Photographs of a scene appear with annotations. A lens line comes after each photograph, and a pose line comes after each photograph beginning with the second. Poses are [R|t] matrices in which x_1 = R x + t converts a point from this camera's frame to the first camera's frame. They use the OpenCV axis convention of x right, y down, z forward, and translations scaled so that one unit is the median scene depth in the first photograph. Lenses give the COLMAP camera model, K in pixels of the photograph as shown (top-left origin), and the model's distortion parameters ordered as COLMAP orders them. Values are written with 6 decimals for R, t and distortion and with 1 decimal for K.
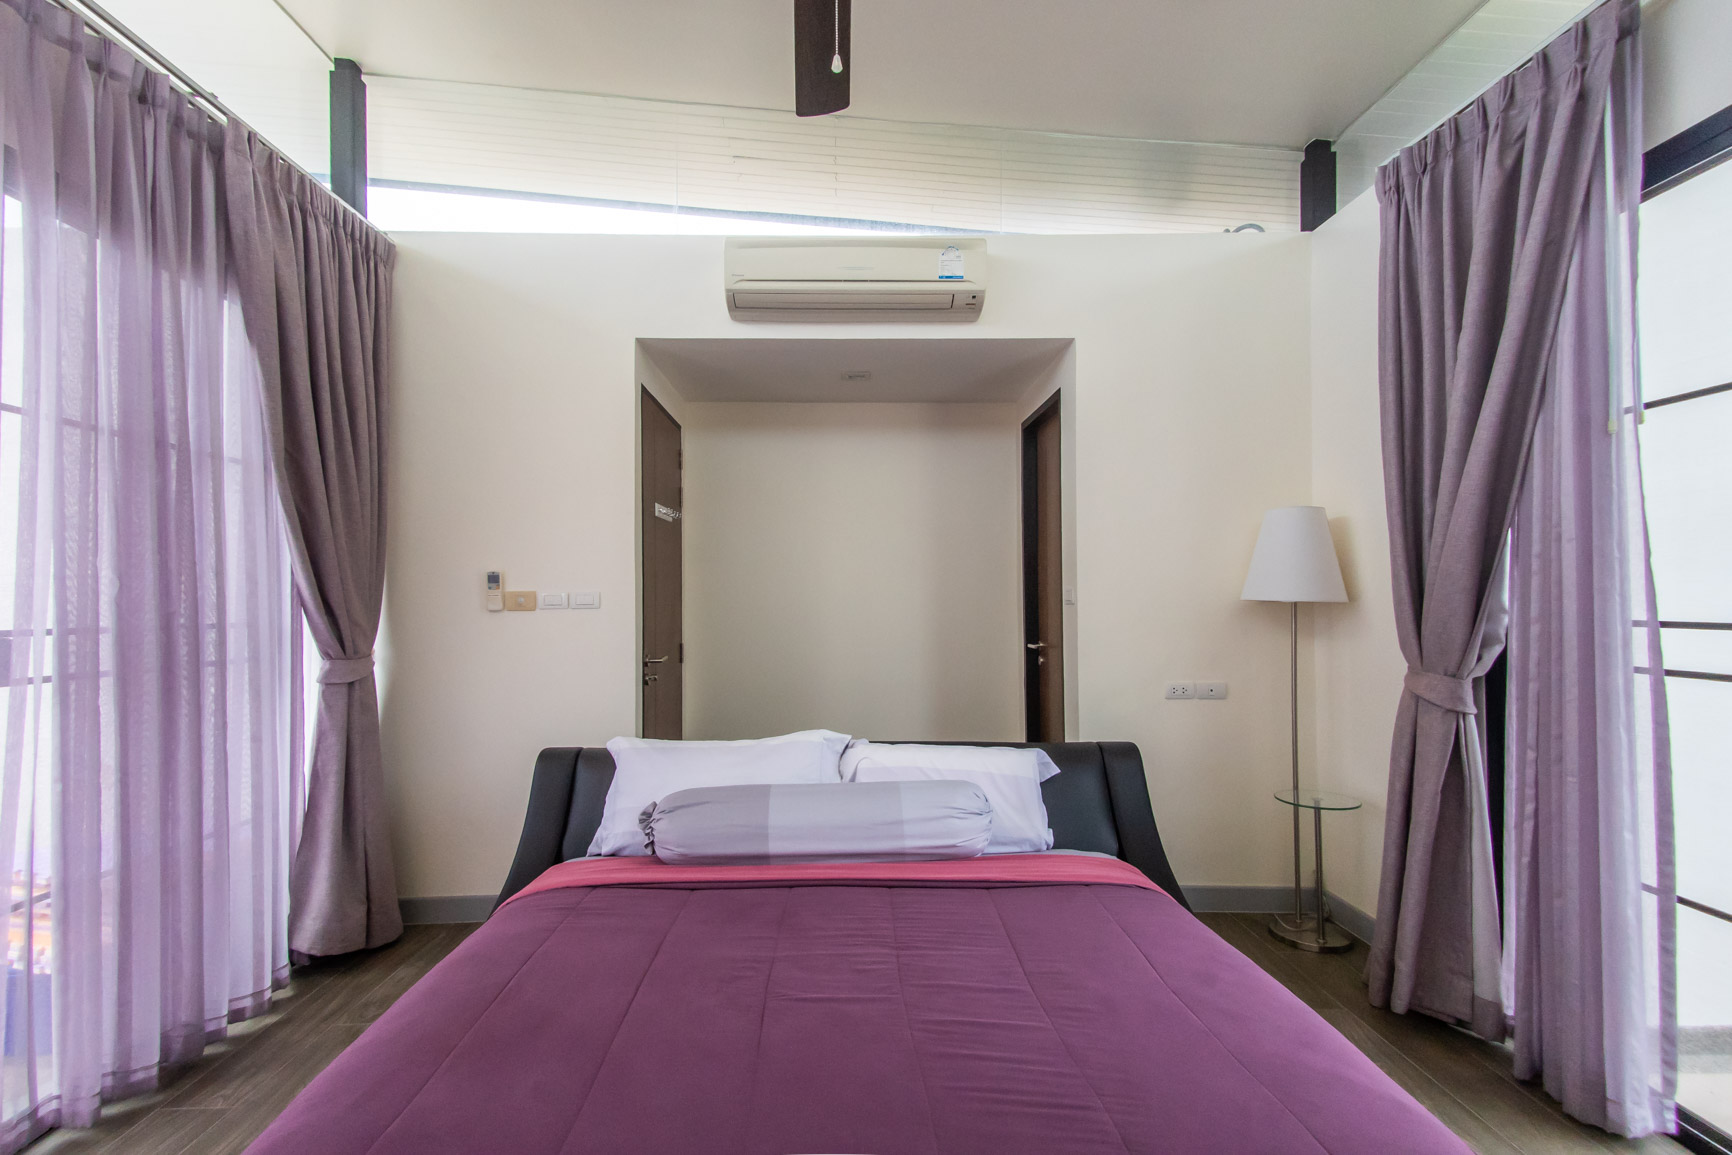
lens RADIAL K [[832.7, 0, 870.2], [0, 832.7, 574.1], [0, 0, 1]] dist [0.047135, -0.009706]
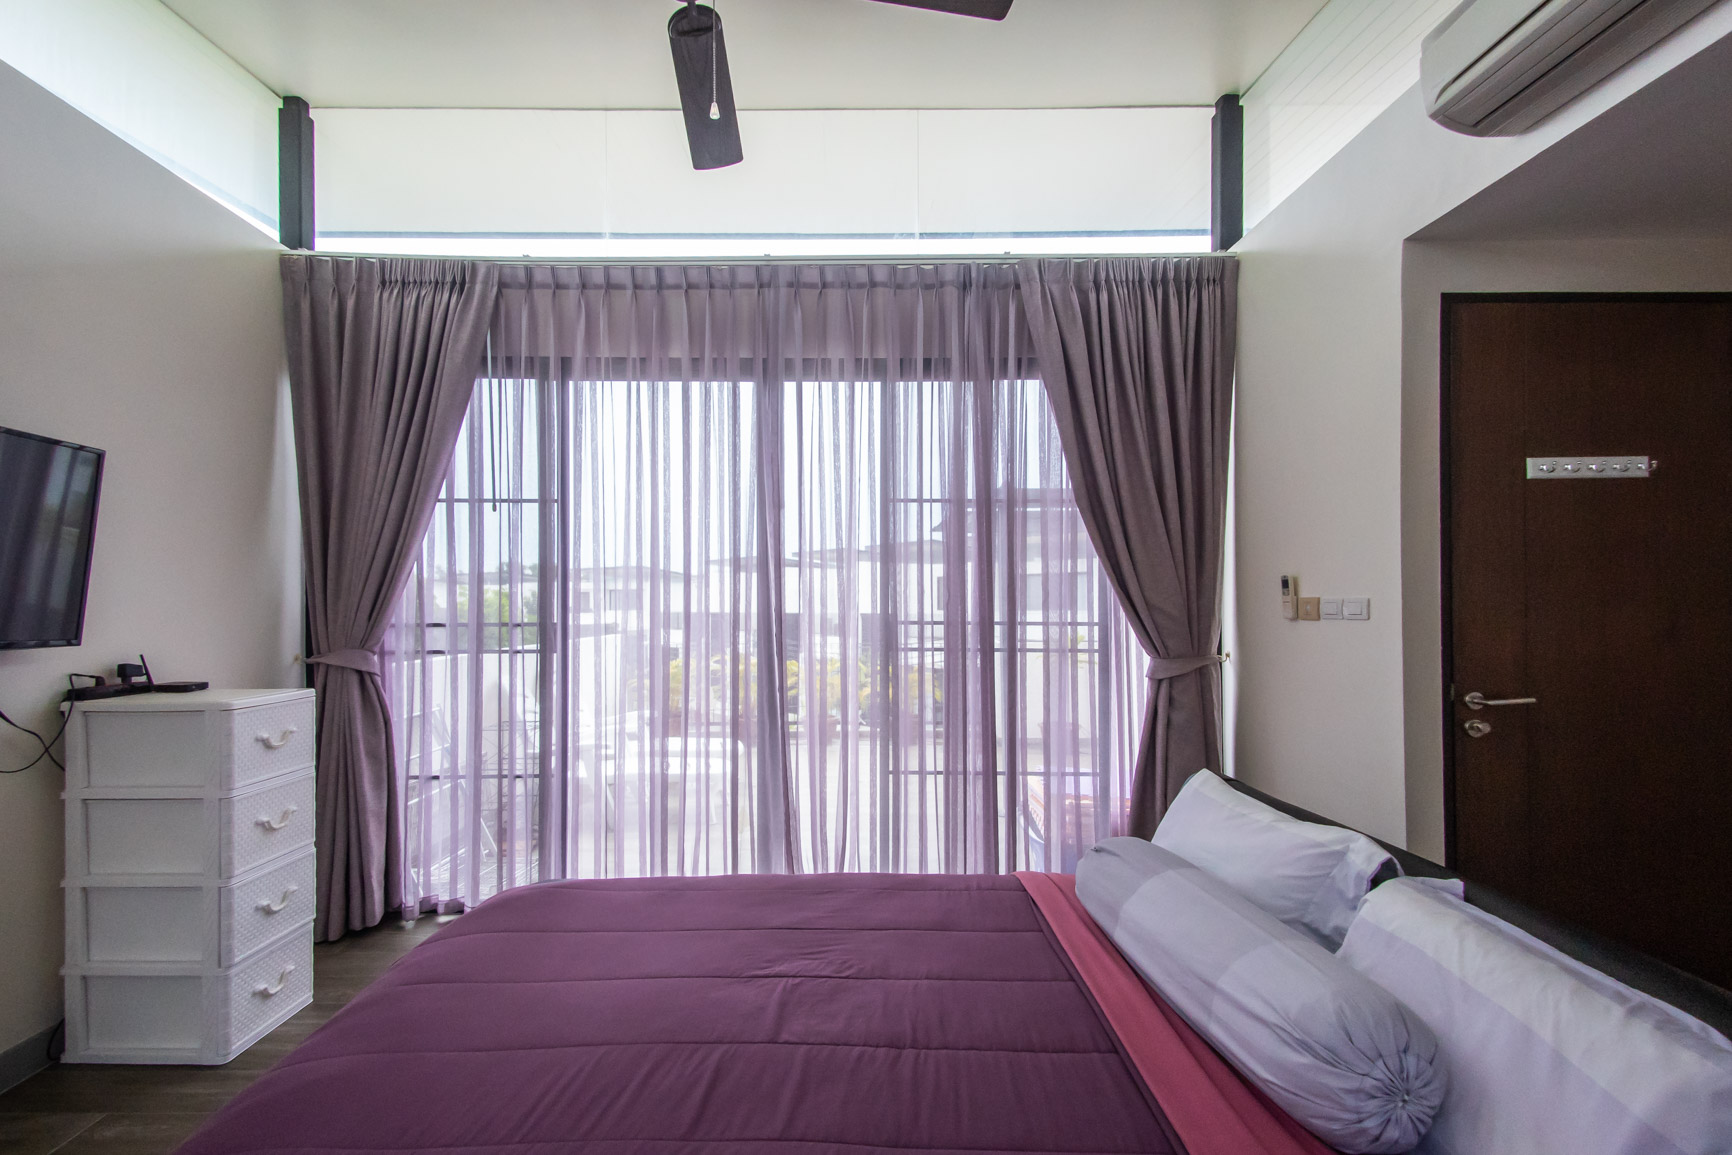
lens RADIAL K [[832.7, 0, 839.9], [0, 832.7, 595.3], [0, 0, 1]] dist [0.047135, -0.009706]
pose [[-0.040634, -0.001773, -0.999173, 0.521196], [0.029765, 0.999552, -0.002984, 0.007458], [0.998731, -0.029861, -0.040563, 0.617637]]
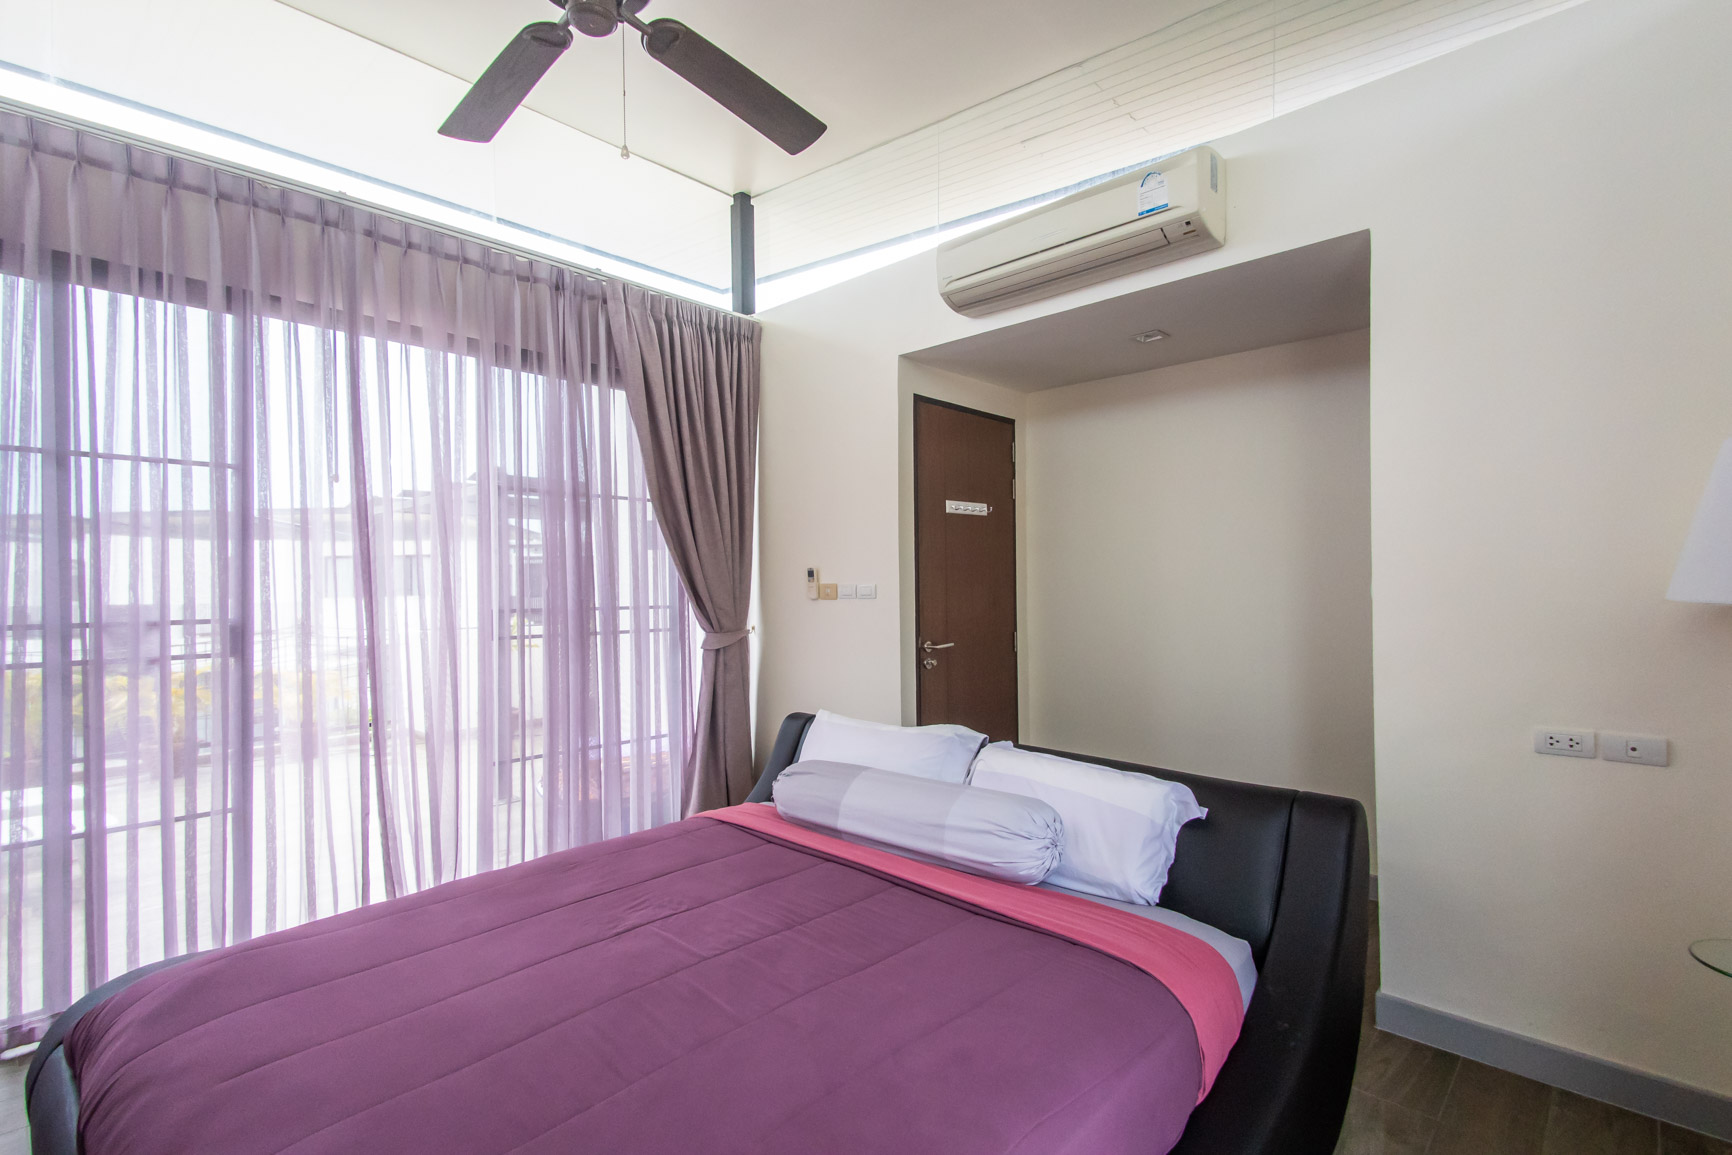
lens RADIAL K [[832.7, 0, 854.8], [0, 832.7, 570.9], [0, 0, 1]] dist [0.047135, -0.009706]
pose [[0.701085, -0.009507, -0.713014, 0.525367], [0.023526, 0.999675, 0.009803, -0.009422], [0.712690, -0.023647, 0.701081, 0.201379]]
